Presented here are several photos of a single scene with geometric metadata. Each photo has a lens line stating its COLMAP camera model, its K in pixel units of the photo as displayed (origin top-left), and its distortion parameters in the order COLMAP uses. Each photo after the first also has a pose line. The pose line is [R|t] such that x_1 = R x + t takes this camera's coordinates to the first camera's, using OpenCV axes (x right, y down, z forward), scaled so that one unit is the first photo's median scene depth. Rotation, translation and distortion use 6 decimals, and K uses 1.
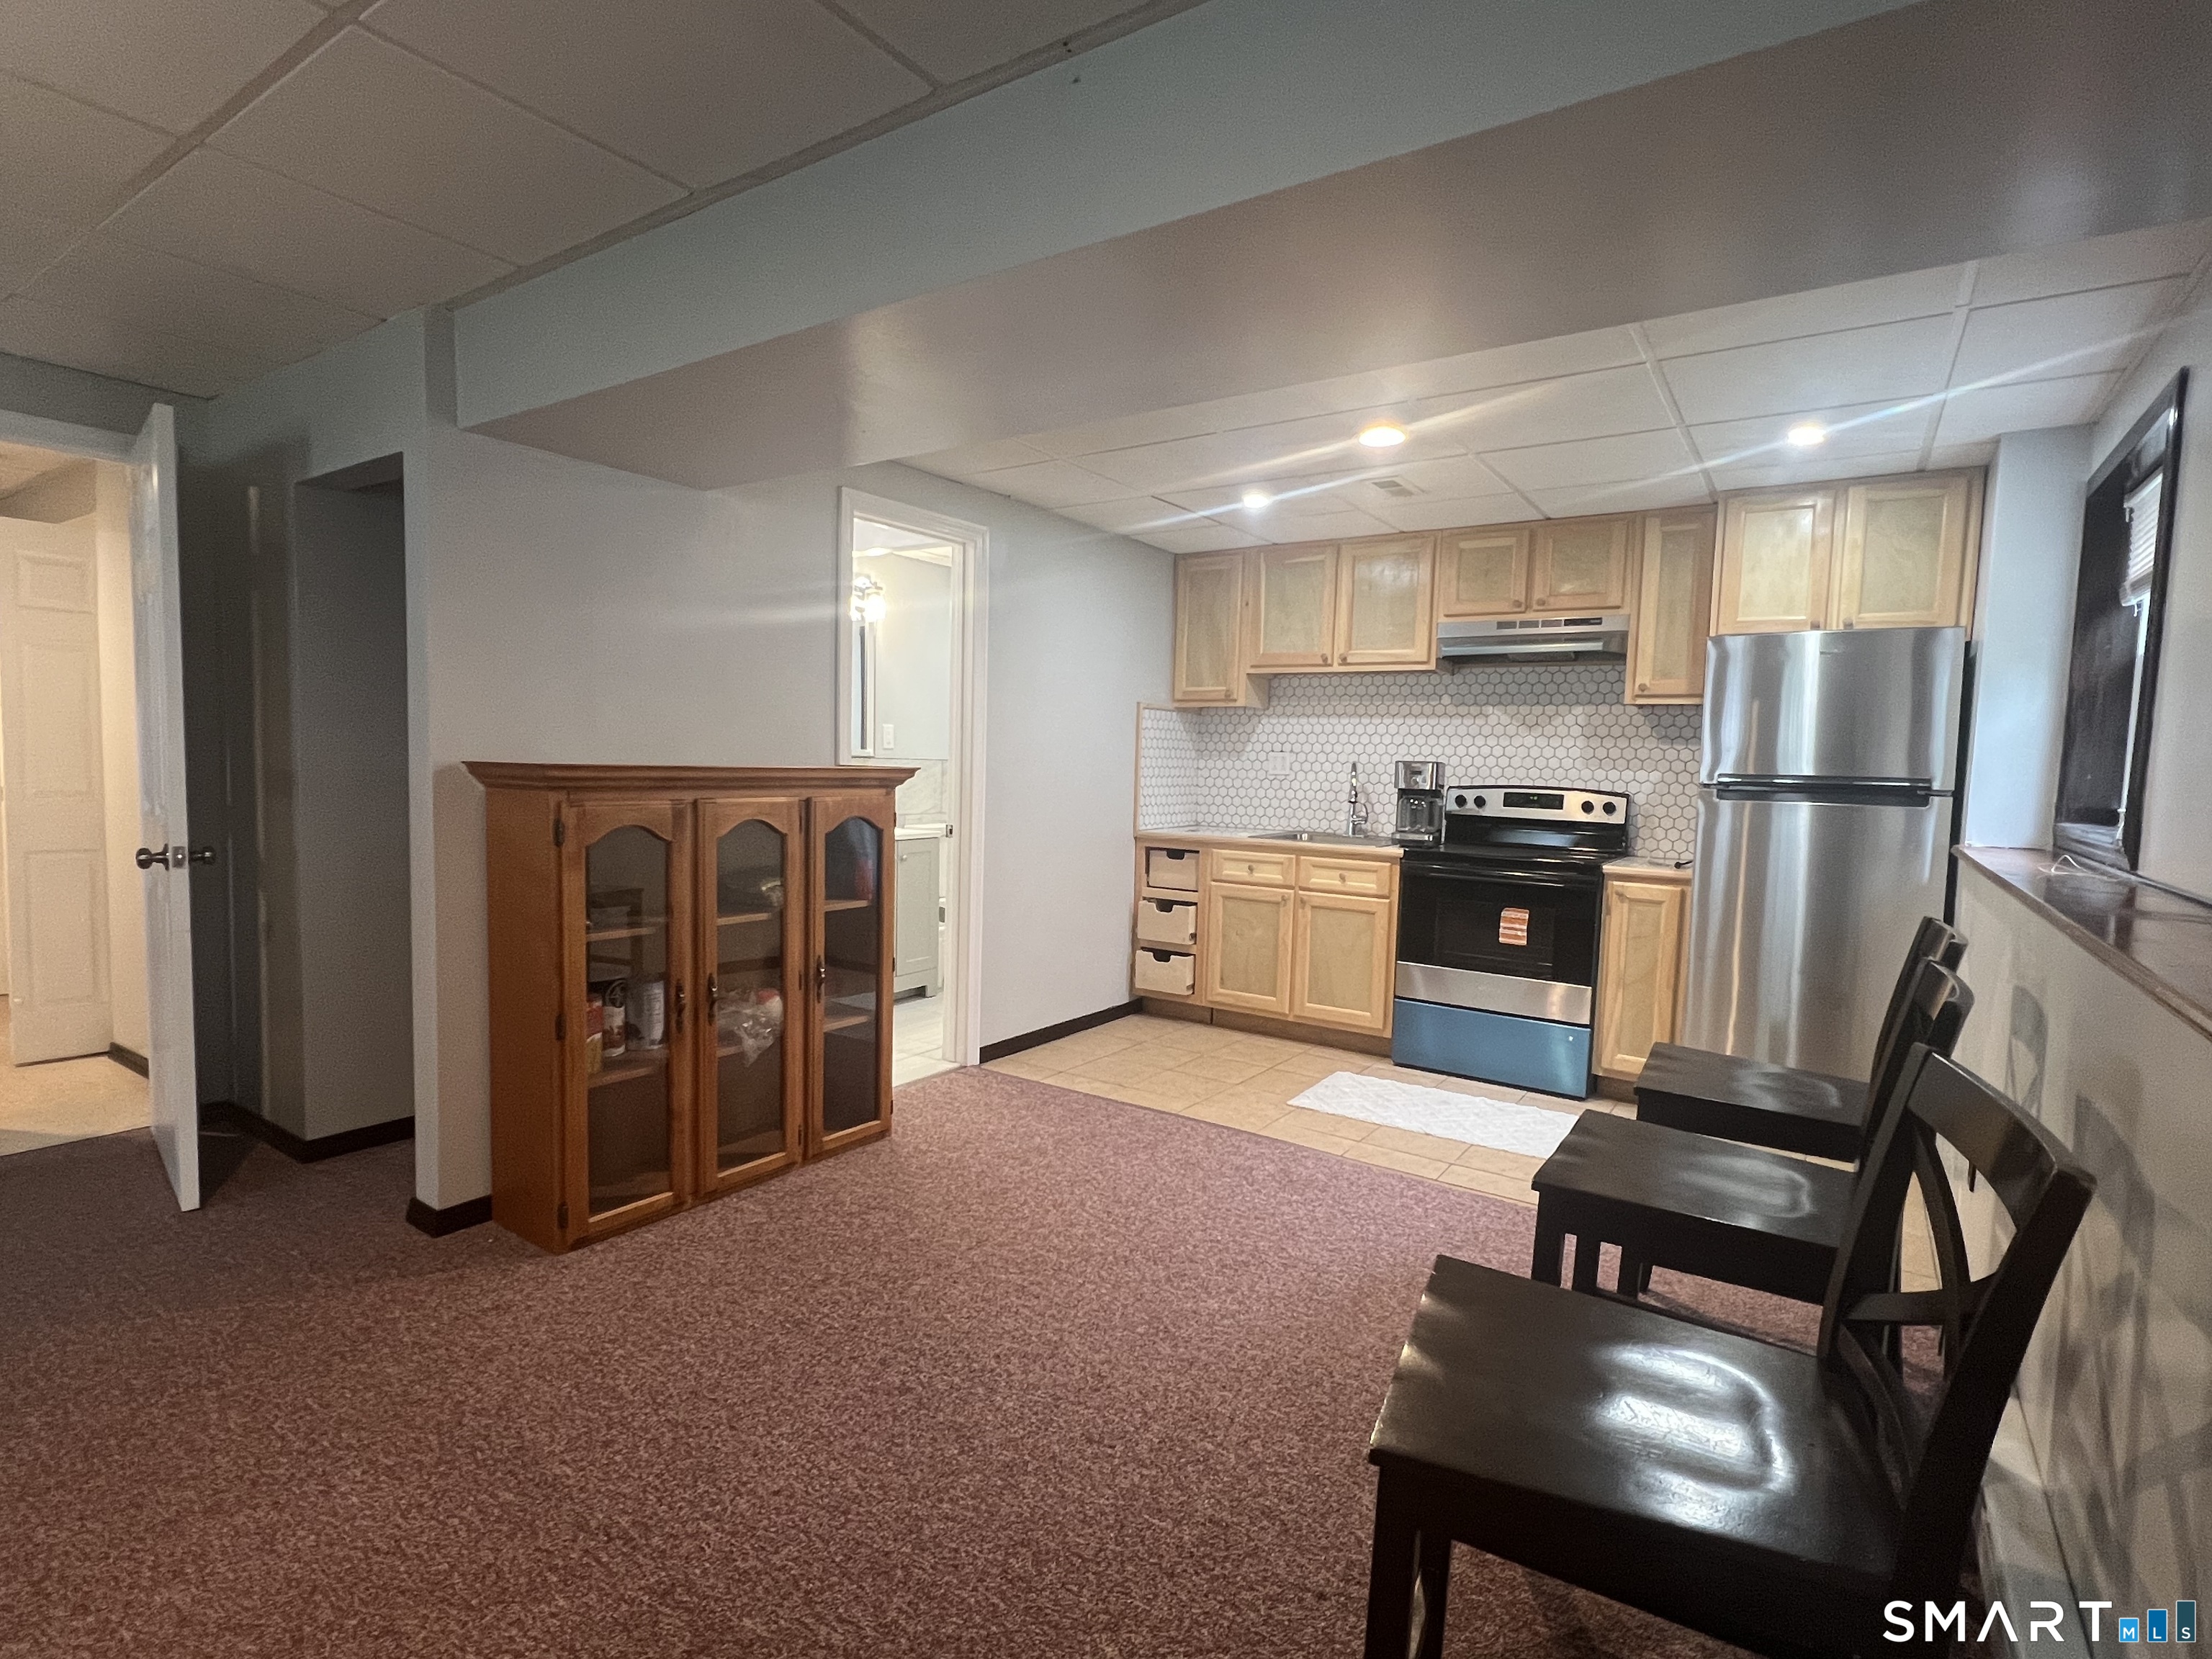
lens RADIAL K [[1092.9, 0, 1096.7], [0, 1092.9, 831.1], [0, 0, 1]] dist [-0.000252, -0.000102]
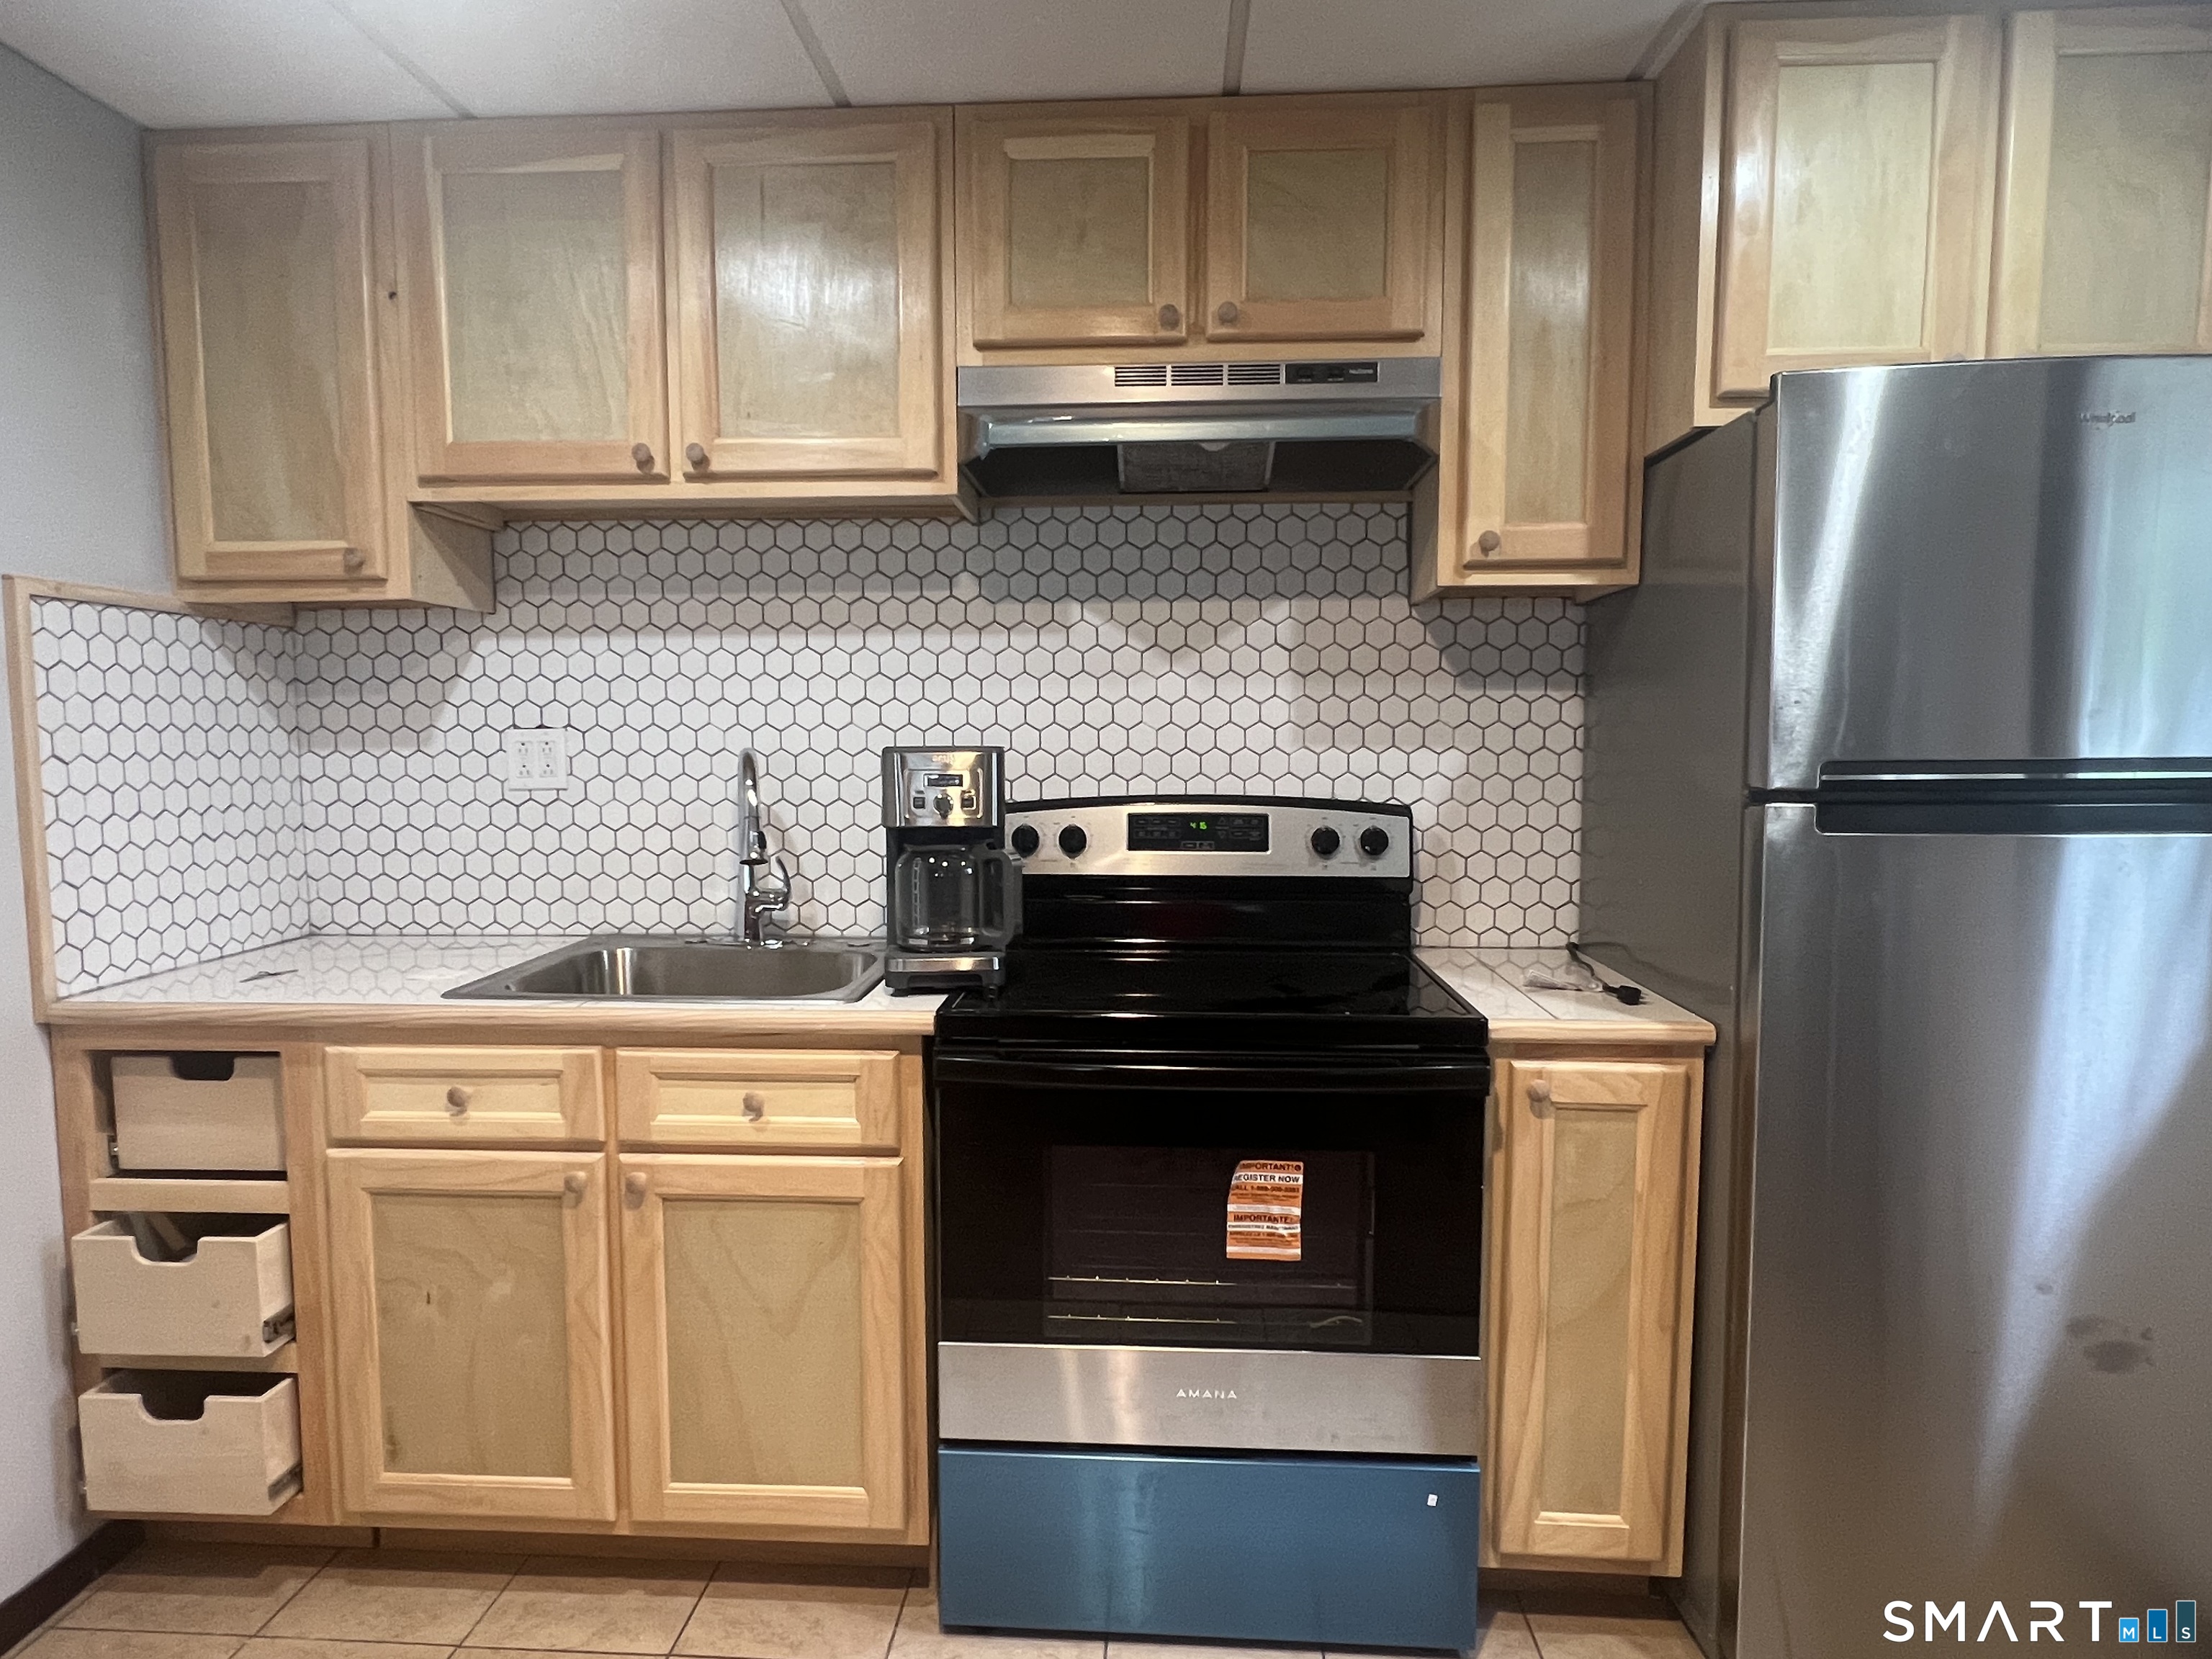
lens RADIAL K [[1308.0, 0, 1085.2], [0, 1308.0, 845.1], [0, 0, 1]] dist [0.003946, -0.001642]
pose [[0.858927, -0.075082, 0.506564, 0.117149], [0.061907, 0.997163, 0.042828, -0.047551], [-0.508342, -0.005426, 0.861138, 0.613138]]
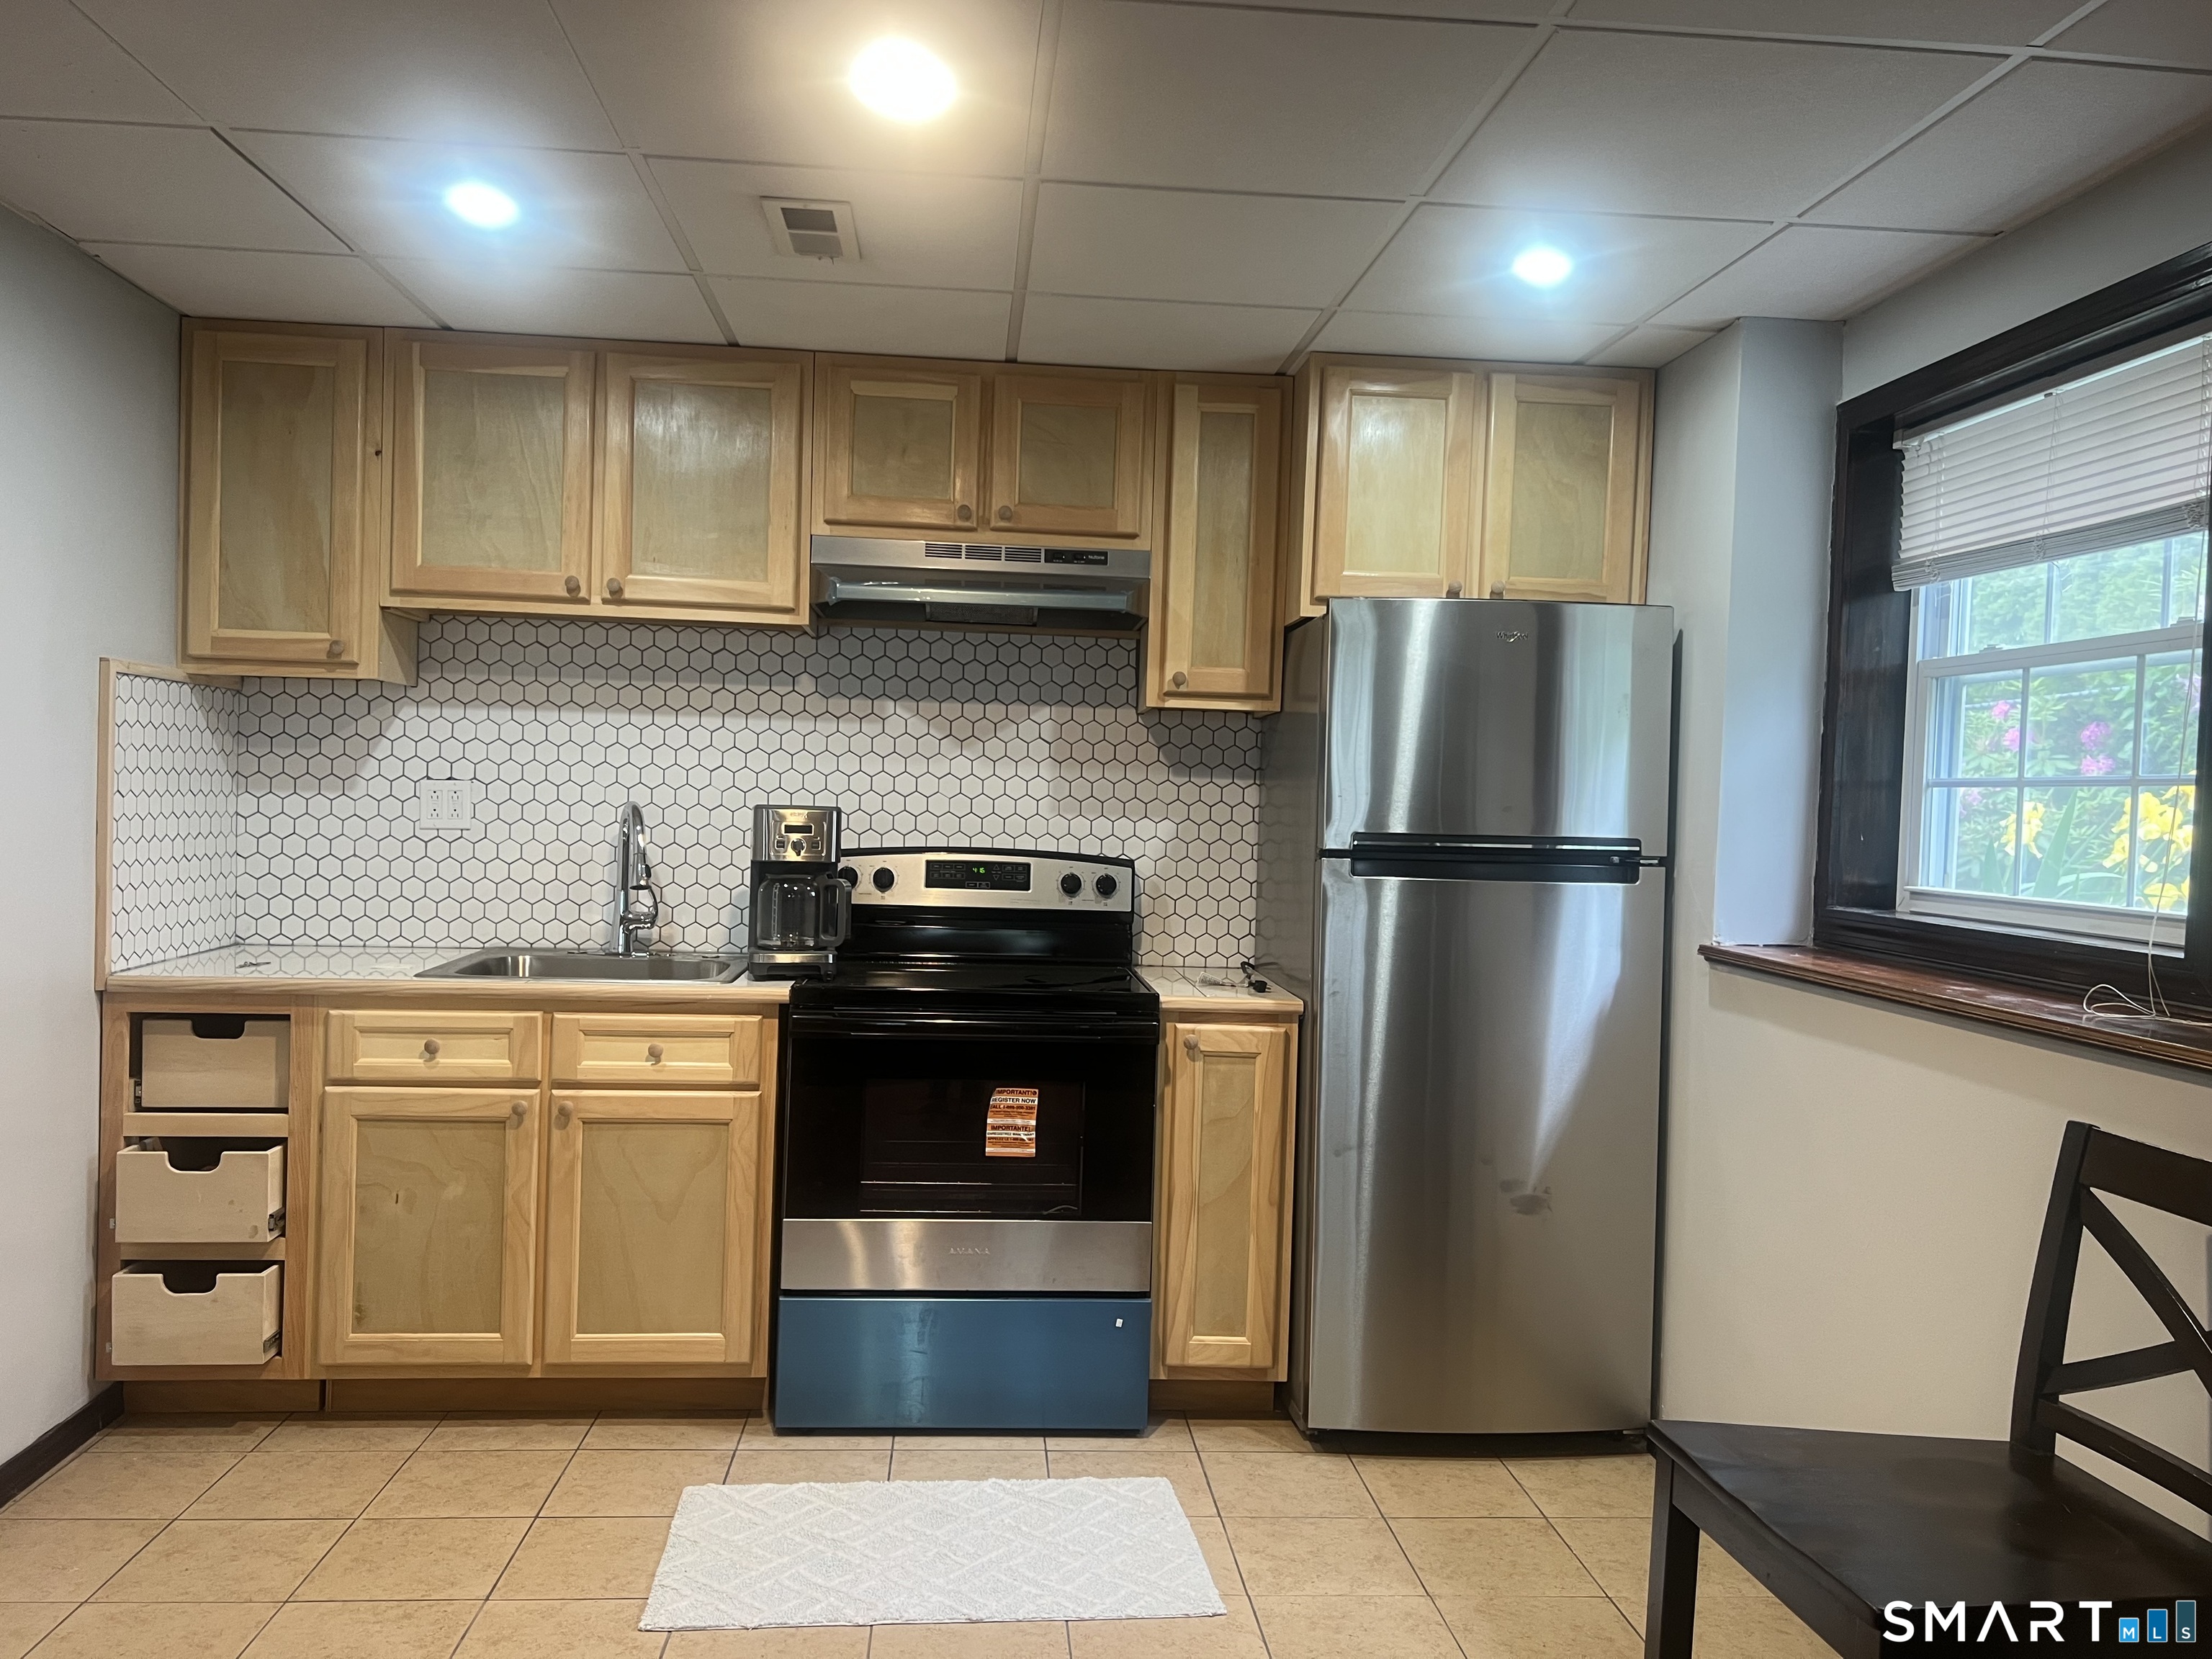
lens RADIAL K [[1651.1, 0, 1103.3], [0, 1651.1, 838.6], [0, 0, 1]] dist [0.077472, -0.077187]
pose [[0.776696, -0.019852, 0.629562, -0.075549], [0.033961, 0.999369, -0.010384, -0.036283], [-0.628959, 0.029446, 0.776881, 0.321916]]
